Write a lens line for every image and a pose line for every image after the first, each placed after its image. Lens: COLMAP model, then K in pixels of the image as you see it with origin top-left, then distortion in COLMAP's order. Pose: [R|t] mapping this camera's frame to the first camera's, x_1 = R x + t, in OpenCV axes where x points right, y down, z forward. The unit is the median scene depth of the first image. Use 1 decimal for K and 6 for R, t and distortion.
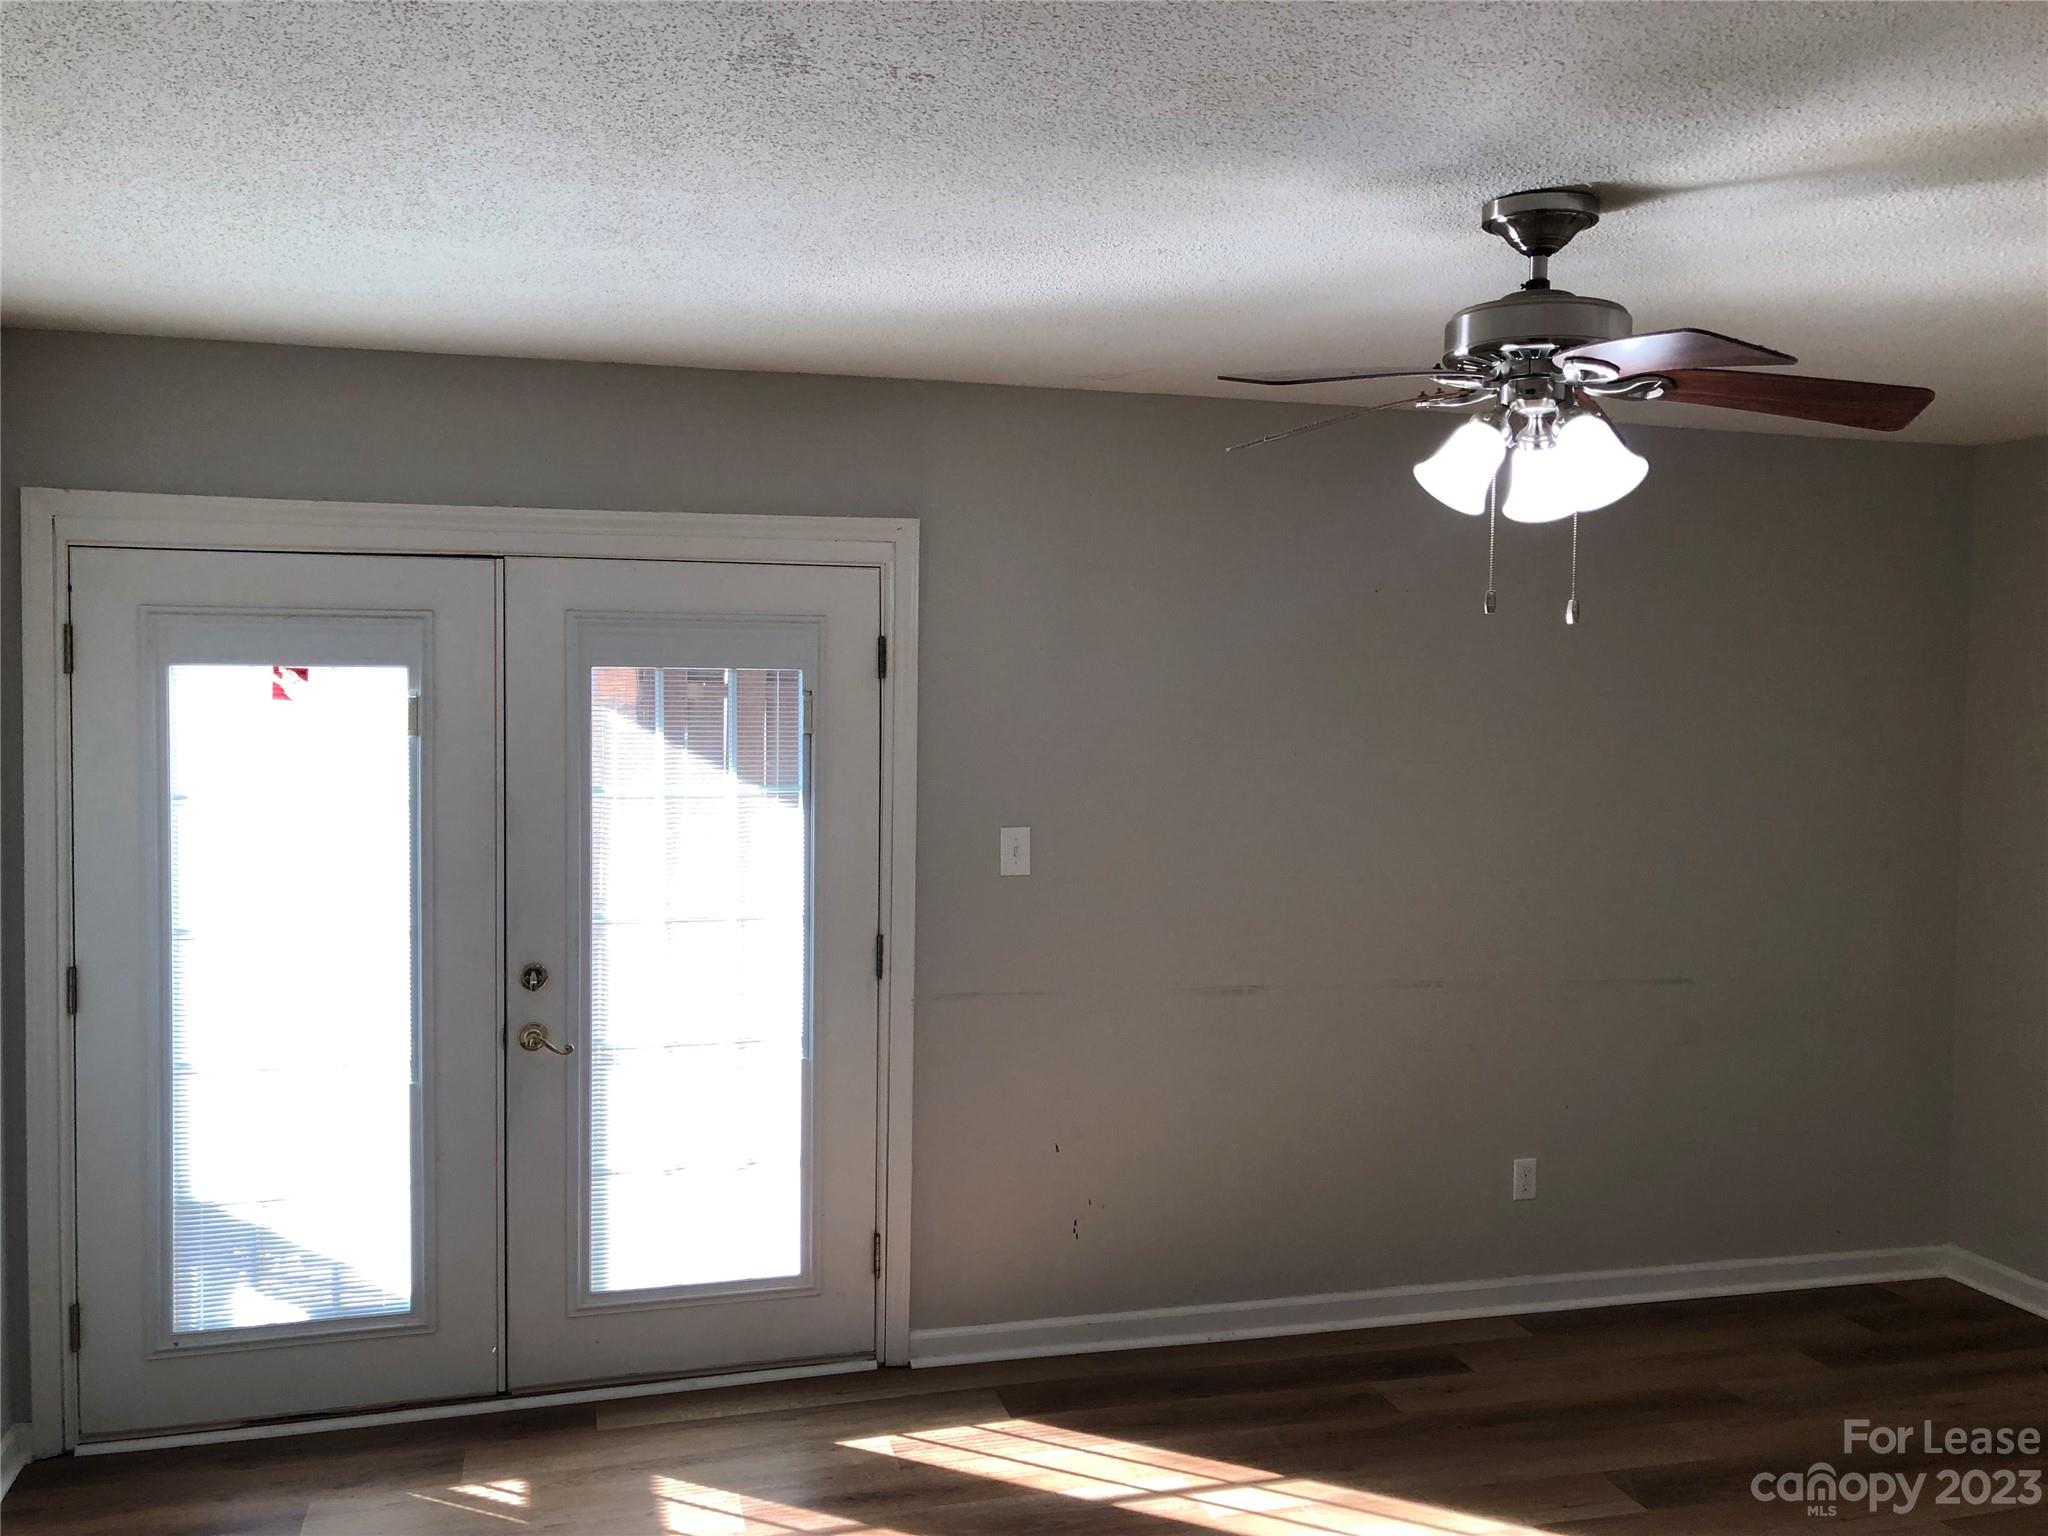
lens RADIAL K [[1692.7, 0, 1027.4], [0, 1692.7, 769.1], [0, 0, 1]] dist [0.045779, -0.051929]
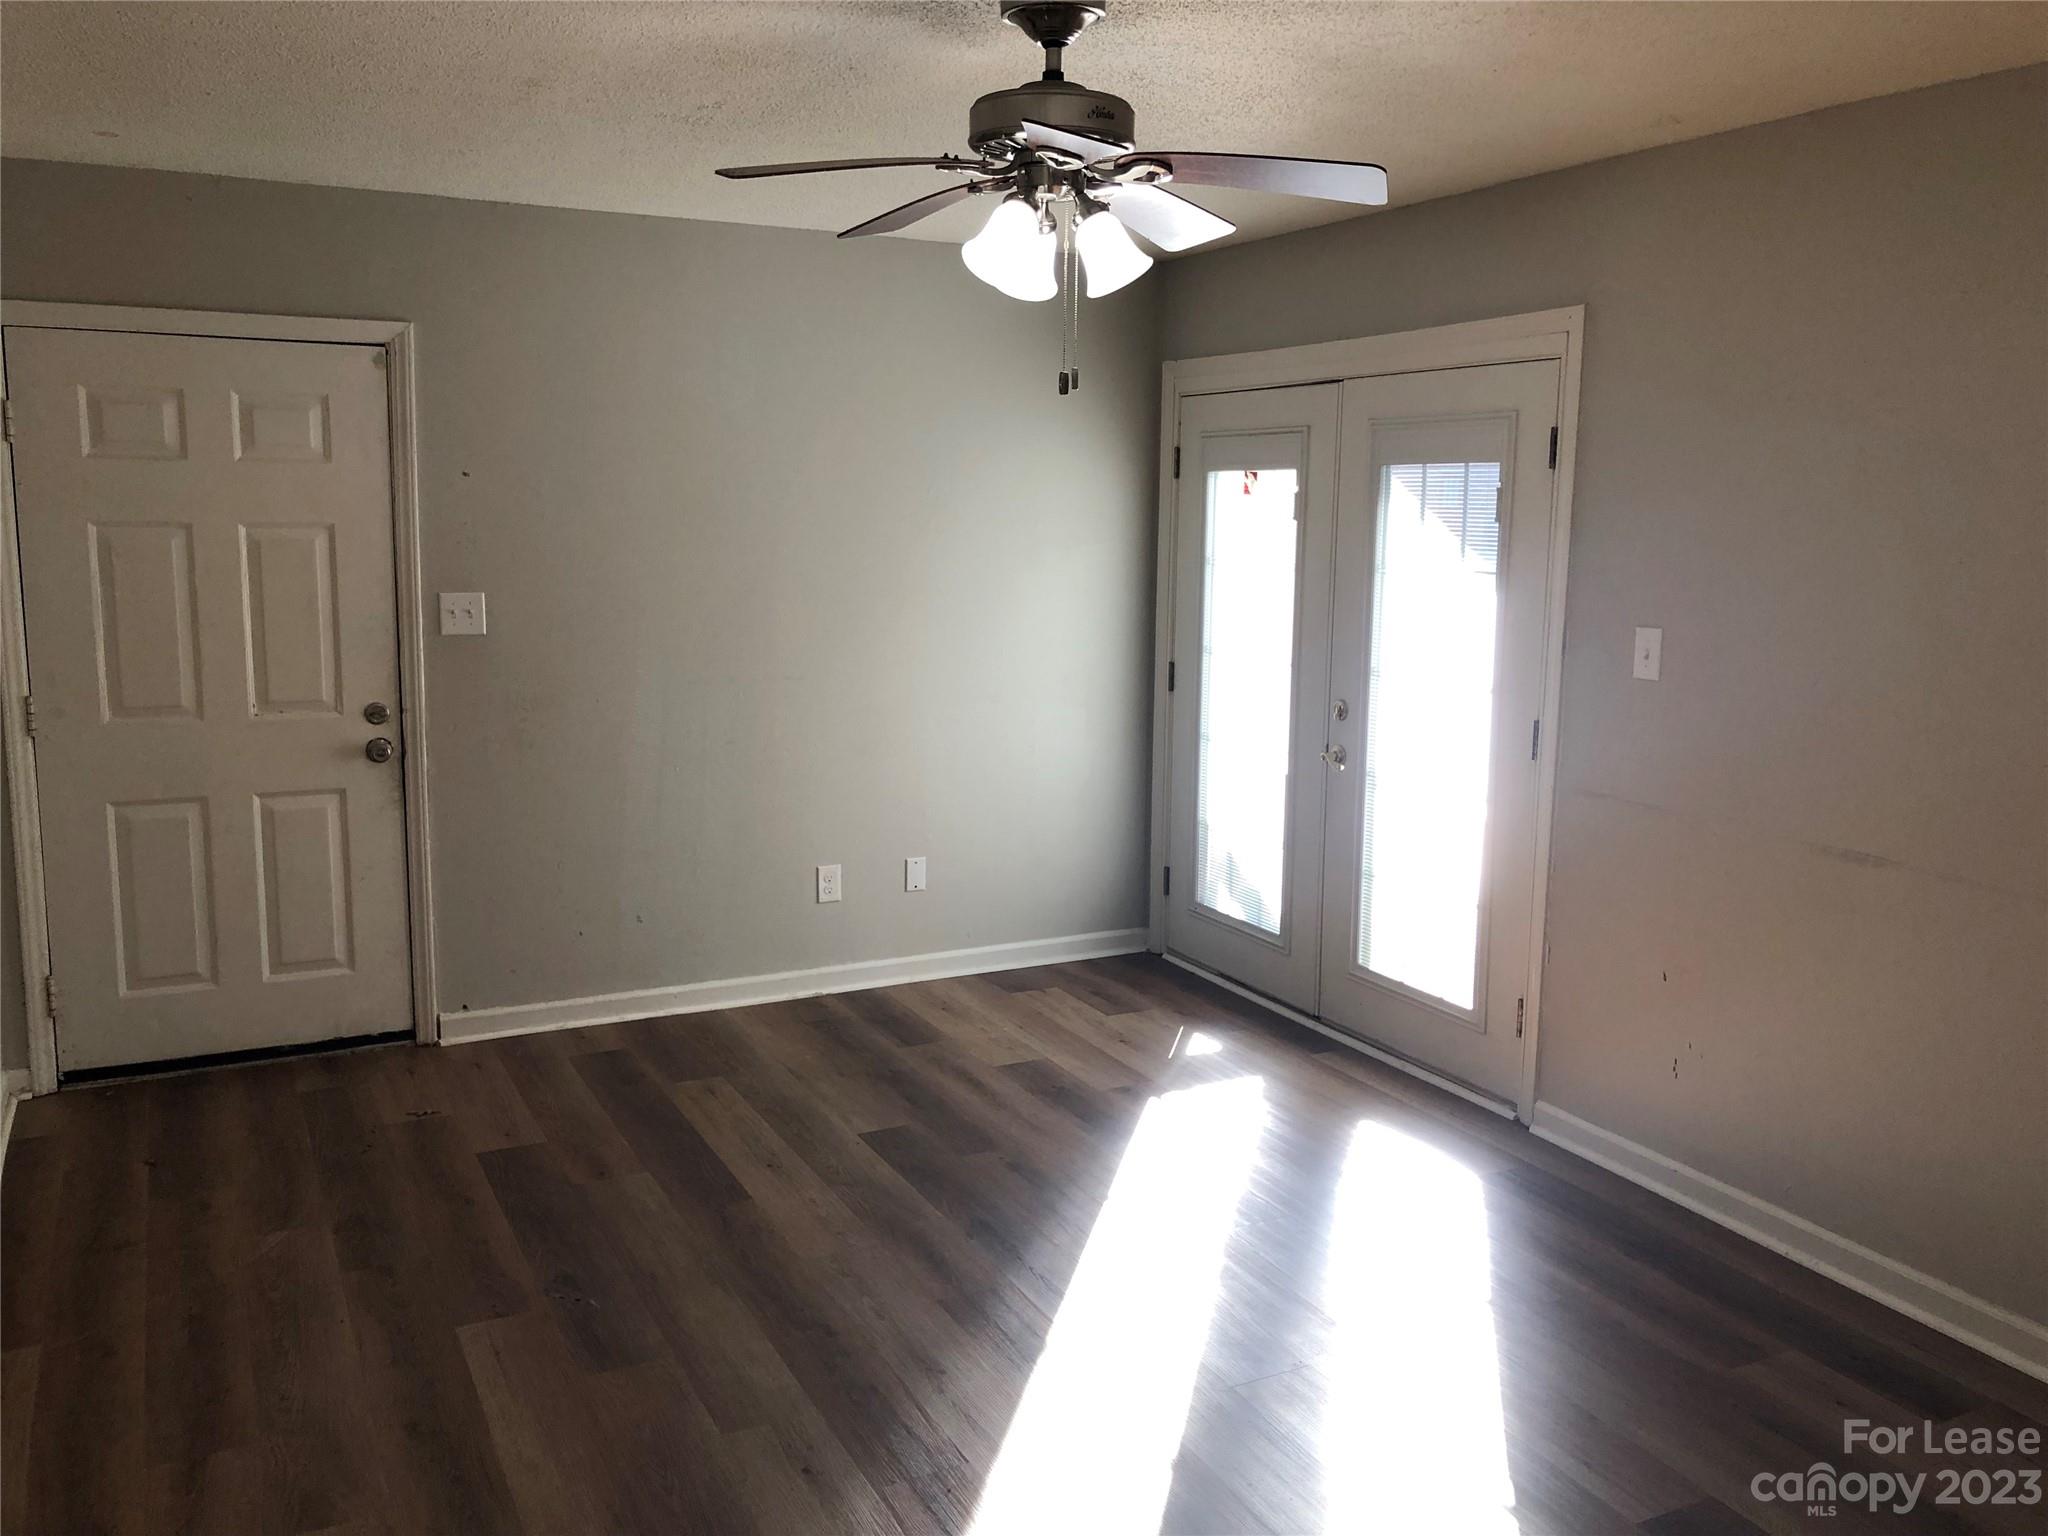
lens RADIAL K [[1692.7, 0, 1031.5], [0, 1692.7, 762.0], [0, 0, 1]] dist [0.045779, -0.051929]
pose [[0.192599, 0.150045, -0.969738, 0.916876], [-0.035912, 0.988656, 0.145840, -0.018762], [0.980620, 0.006736, 0.195803, 0.519677]]
